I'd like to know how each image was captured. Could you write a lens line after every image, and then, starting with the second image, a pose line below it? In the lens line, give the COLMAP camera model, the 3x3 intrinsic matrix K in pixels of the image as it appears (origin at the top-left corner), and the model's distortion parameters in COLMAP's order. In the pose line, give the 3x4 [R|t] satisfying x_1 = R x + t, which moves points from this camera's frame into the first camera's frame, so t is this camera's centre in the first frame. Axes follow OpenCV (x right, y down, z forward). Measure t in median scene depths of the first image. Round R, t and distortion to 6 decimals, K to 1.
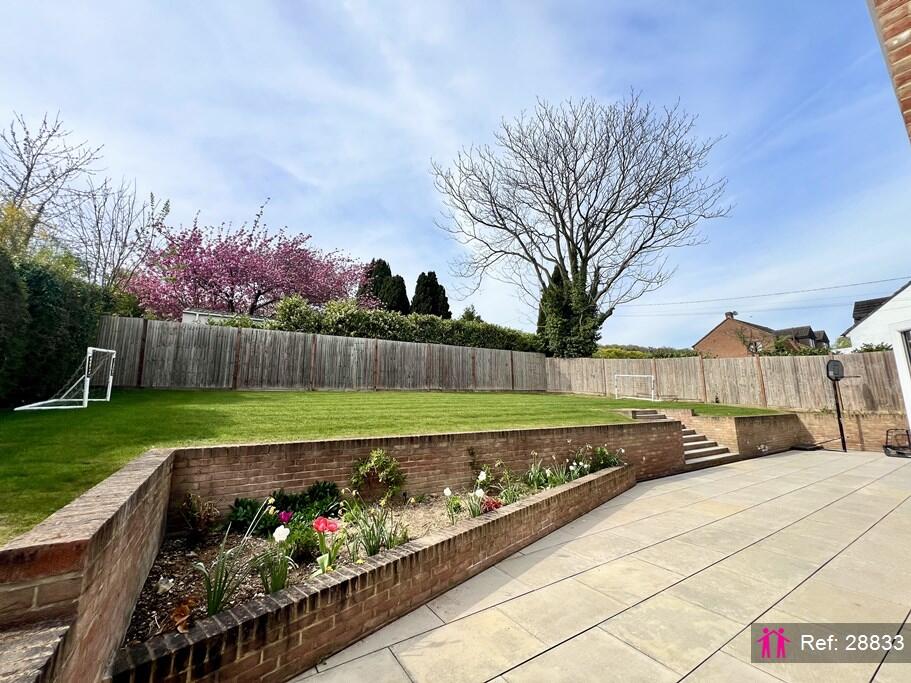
lens RADIAL K [[365.2, 0, 455.5], [0, 365.2, 339.2], [0, 0, 1]] dist [-0.003544, 0.001041]
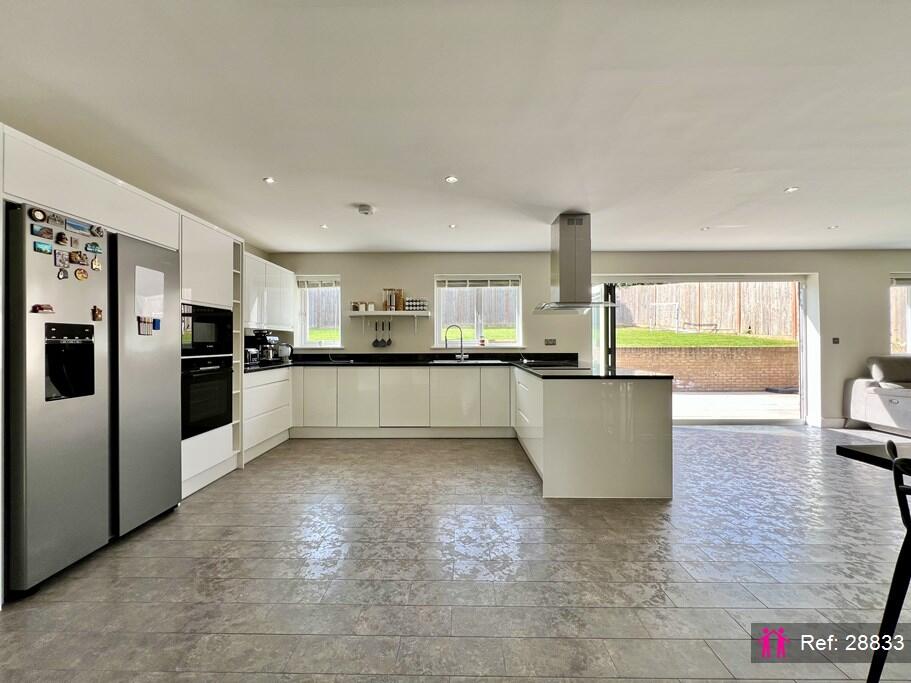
lens RADIAL K [[365.2, 0, 452.8], [0, 365.2, 341.1], [0, 0, 1]] dist [-0.003544, 0.001041]
pose [[0.832388, 0.001573, -0.554191, 0.585406], [0.093570, 0.985240, 0.143338, 0.018651], [0.546237, -0.171169, 0.819955, 0.017688]]
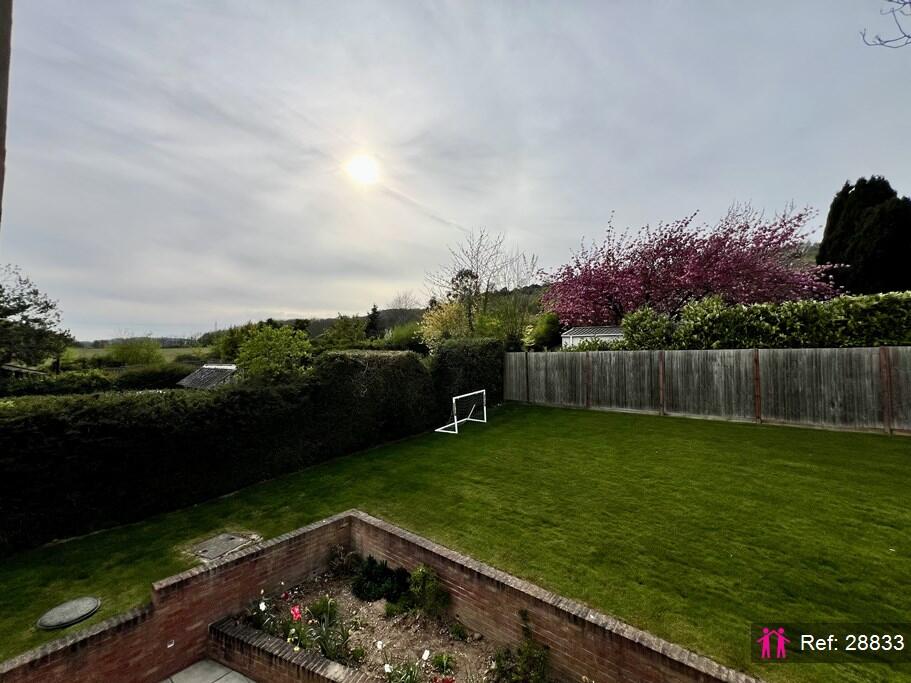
lens RADIAL K [[365.2, 0, 452.5], [0, 365.2, 340.4], [0, 0, 1]] dist [-0.003544, 0.001041]
pose [[0.317414, -0.040159, -0.947436, 0.263584], [0.154986, 0.987865, 0.010052, -0.112993], [0.935536, -0.150030, 0.319787, 0.222396]]
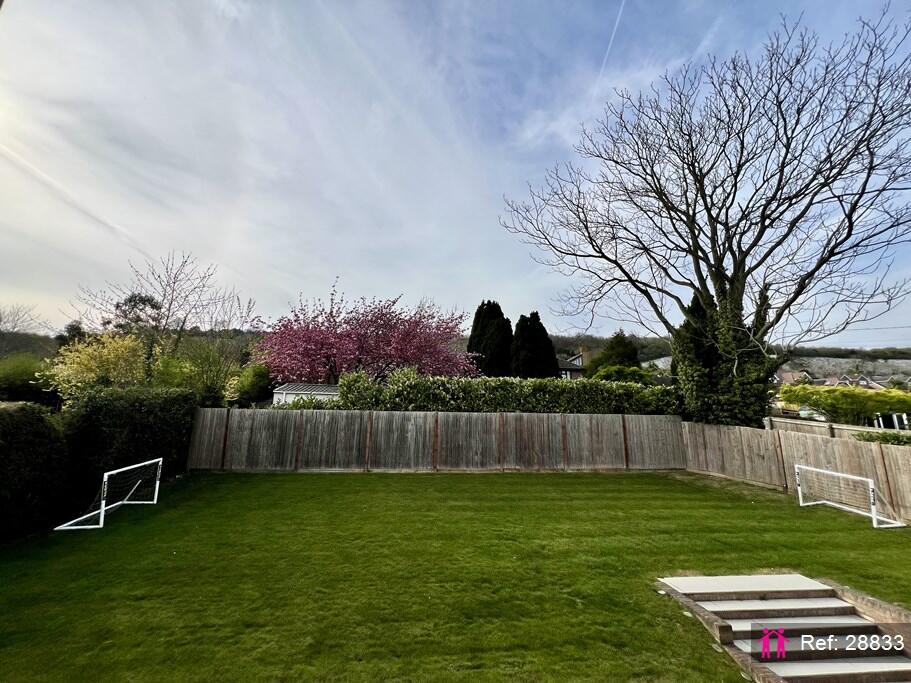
lens RADIAL K [[365.2, 0, 454.1], [0, 365.2, 341.6], [0, 0, 1]] dist [-0.003544, 0.001041]
pose [[0.890705, -0.071561, -0.448915, 0.238358], [0.053663, 0.997179, -0.052486, -0.122259], [0.451404, 0.022659, 0.892032, 0.203198]]
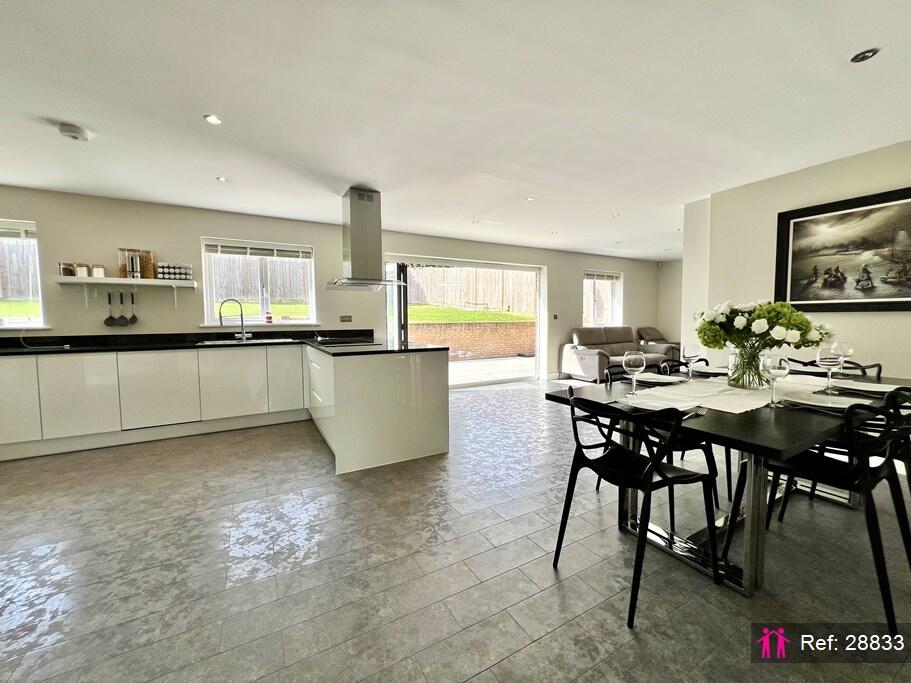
lens RADIAL K [[365.2, 0, 453.8], [0, 365.2, 340.4], [0, 0, 1]] dist [-0.003544, 0.001041]
pose [[0.998311, 0.002744, -0.058024, 0.590312], [0.010812, 0.972652, 0.232014, 0.019341], [0.057074, -0.232249, 0.970980, 0.020521]]
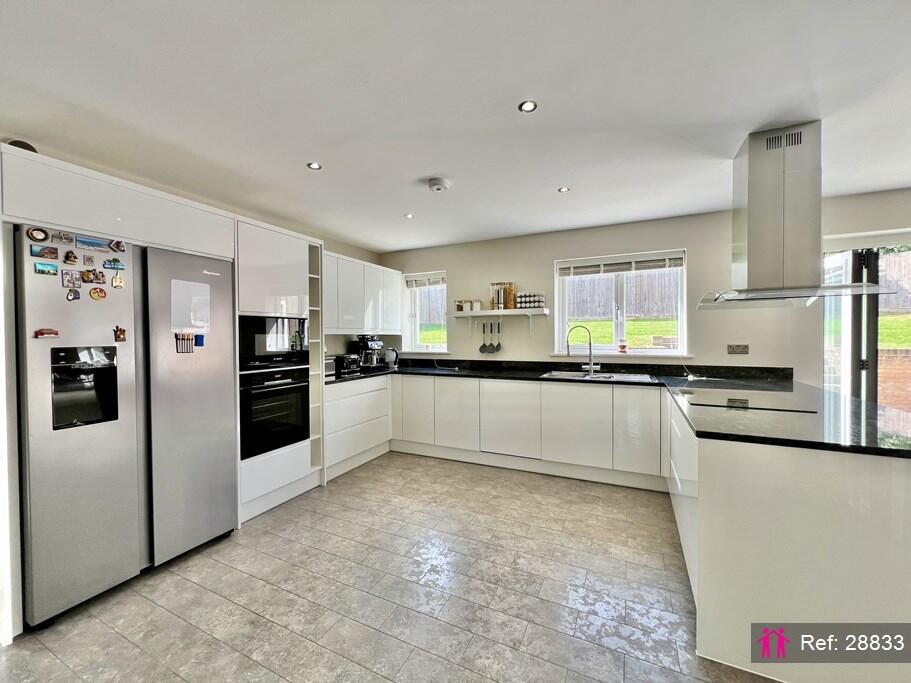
lens RADIAL K [[365.2, 0, 452.7], [0, 365.2, 340.7], [0, 0, 1]] dist [-0.003544, 0.001041]
pose [[0.522523, 0.014015, -0.852510, 0.572110], [0.151589, 0.982408, 0.109062, 0.021313], [0.839041, -0.186219, 0.511207, 0.080728]]
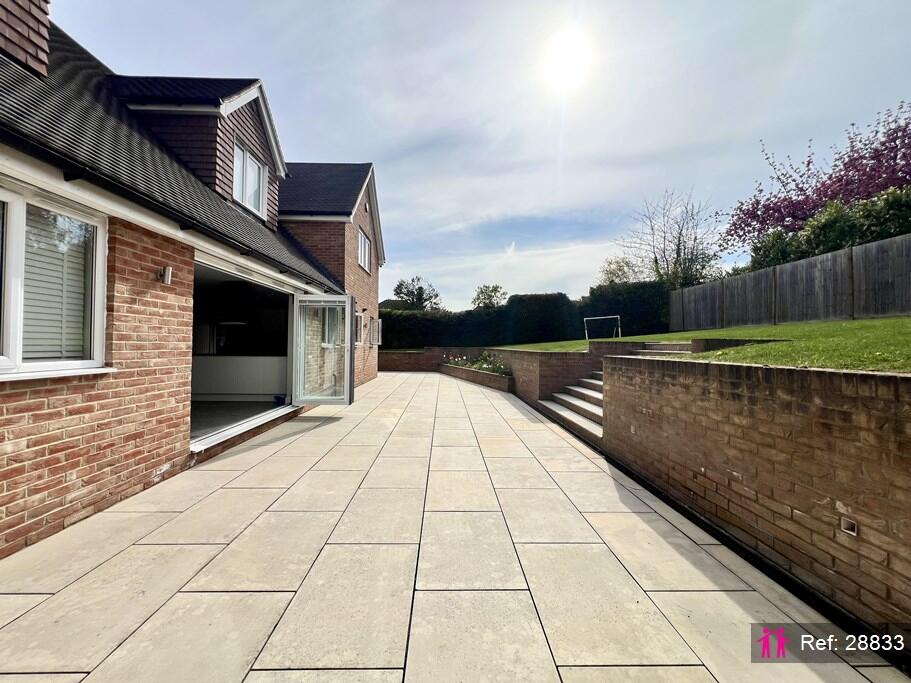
lens RADIAL K [[365.2, 0, 454.1], [0, 365.2, 341.4], [0, 0, 1]] dist [-0.003544, 0.001041]
pose [[-0.517092, -0.007696, -0.855895, 0.764266], [0.142883, 0.985152, -0.095182, 0.133361], [0.843919, -0.171511, -0.508315, 0.671884]]
